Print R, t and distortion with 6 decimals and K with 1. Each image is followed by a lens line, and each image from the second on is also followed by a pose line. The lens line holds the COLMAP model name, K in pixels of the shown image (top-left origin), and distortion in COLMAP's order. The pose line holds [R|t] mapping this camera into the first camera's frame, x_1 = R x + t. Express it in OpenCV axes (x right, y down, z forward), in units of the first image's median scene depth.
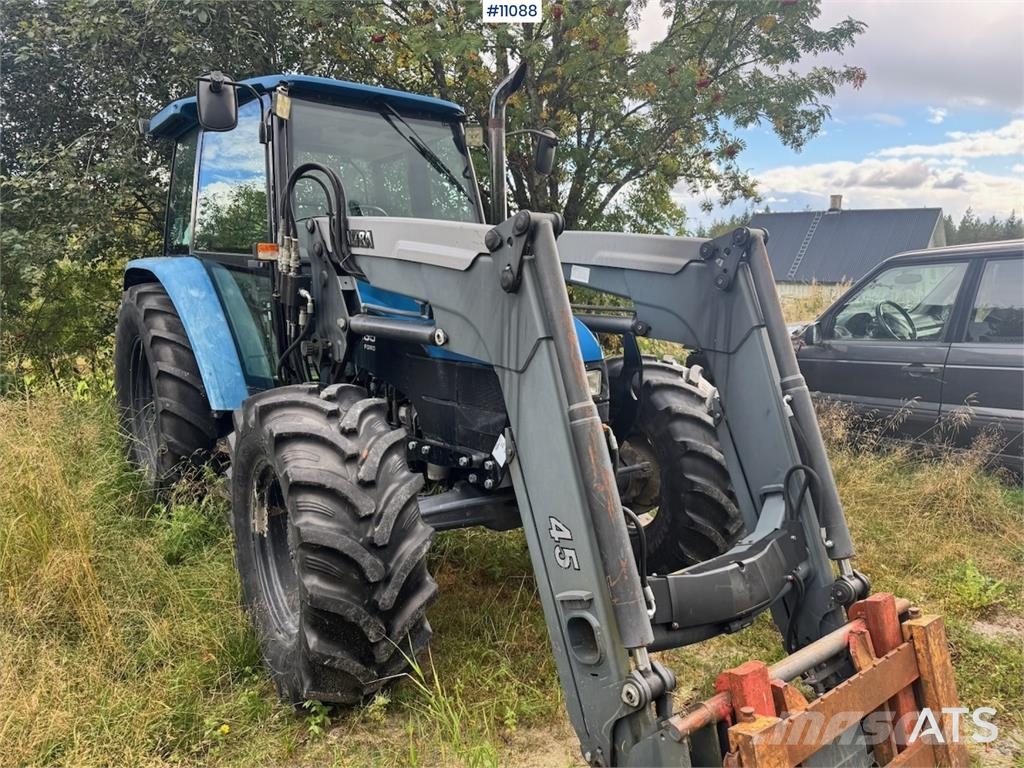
lens RADIAL K [[710.3, 0, 512.0], [0, 710.3, 384.0], [0, 0, 1]] dist [0.081924, -0.097999]
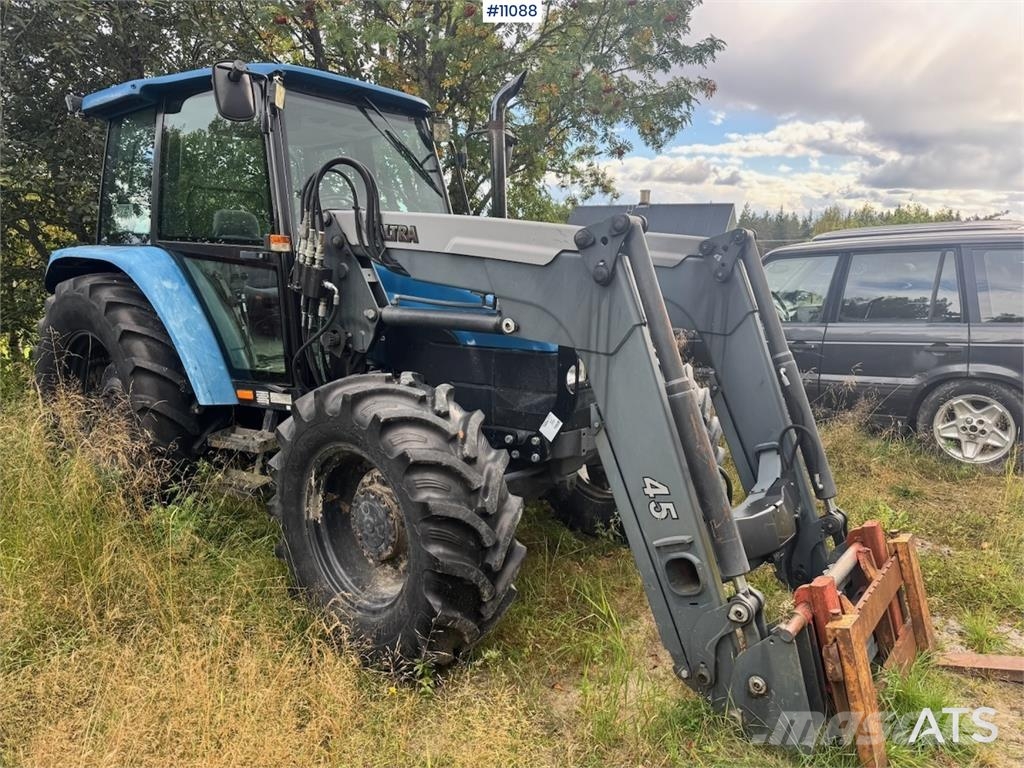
lens RADIAL K [[710.3, 0, 512.0], [0, 710.3, 384.0], [0, 0, 1]] dist [0.081924, -0.097999]
pose [[0.970030, -0.037764, 0.240034, -0.314140], [0.033370, 0.999193, 0.022348, -0.000043], [-0.240684, -0.013669, 0.970507, -0.060520]]
